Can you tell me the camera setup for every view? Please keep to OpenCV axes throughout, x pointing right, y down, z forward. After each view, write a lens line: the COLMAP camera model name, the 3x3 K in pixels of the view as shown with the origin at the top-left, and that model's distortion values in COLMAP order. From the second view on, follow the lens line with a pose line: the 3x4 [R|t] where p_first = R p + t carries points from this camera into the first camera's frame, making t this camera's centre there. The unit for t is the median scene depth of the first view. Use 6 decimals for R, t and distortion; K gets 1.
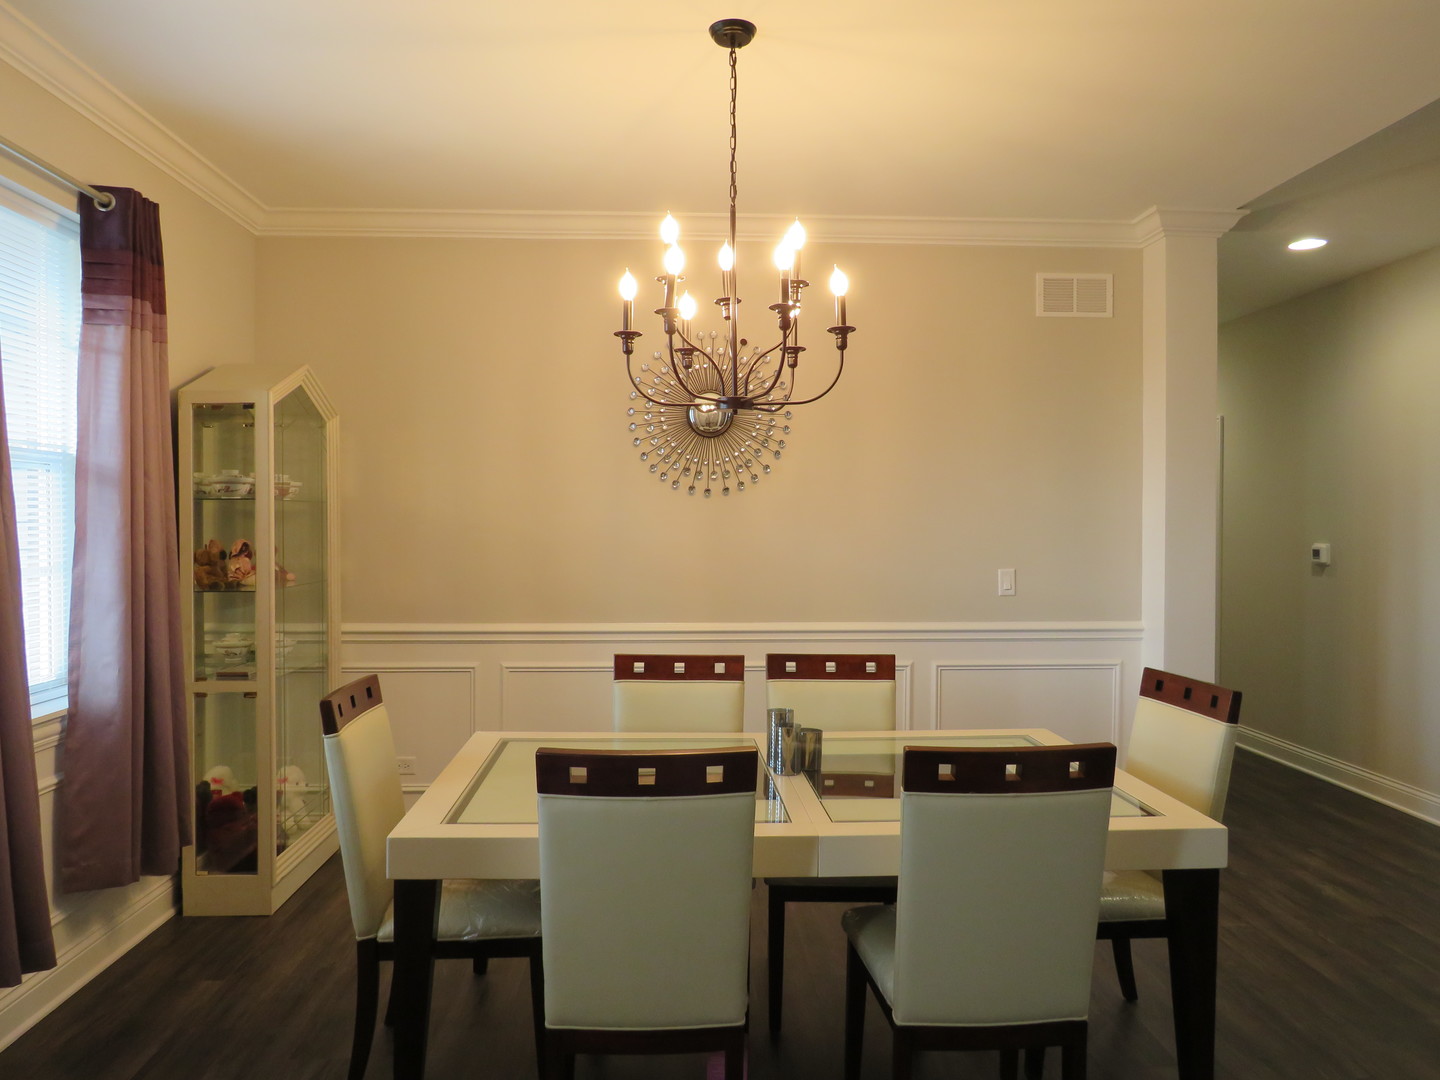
lens RADIAL K [[1010.7, 0, 695.4], [0, 1010.7, 539.3], [0, 0, 1]] dist [-0.021307, -0.000319]
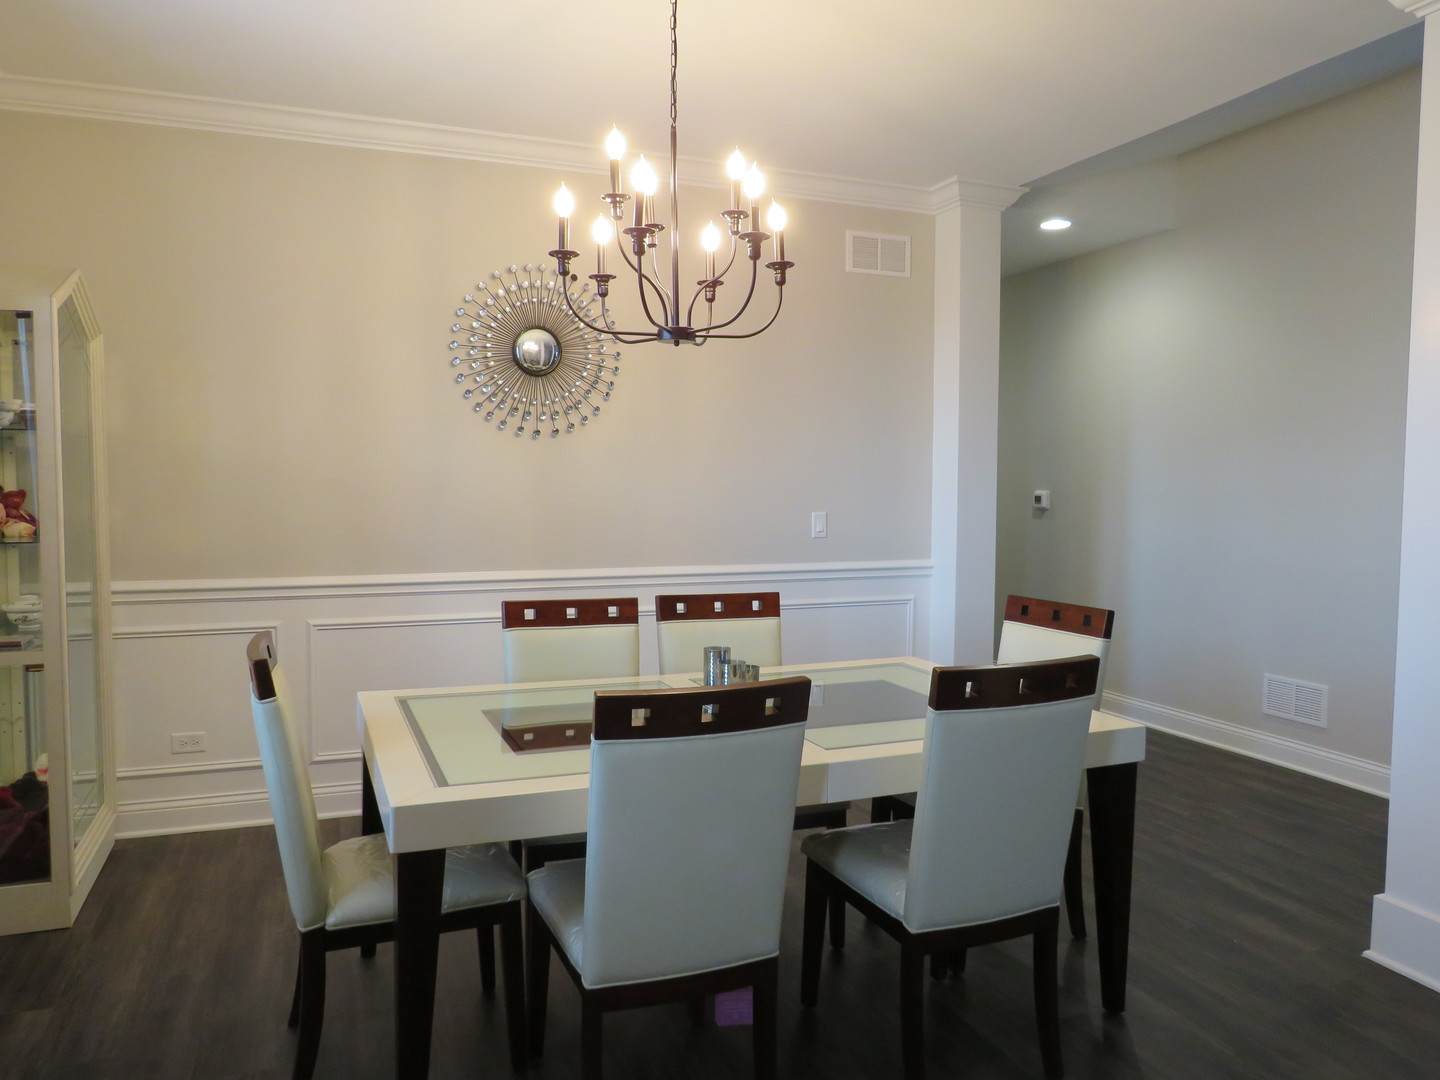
lens RADIAL K [[1010.7, 0, 721.3], [0, 1010.7, 536.6], [0, 0, 1]] dist [-0.021307, -0.000319]
pose [[0.946136, -0.014912, 0.323425, -0.172678], [0.001070, 0.999077, 0.042934, 0.012710], [-0.323767, -0.040275, 0.945279, 0.047093]]
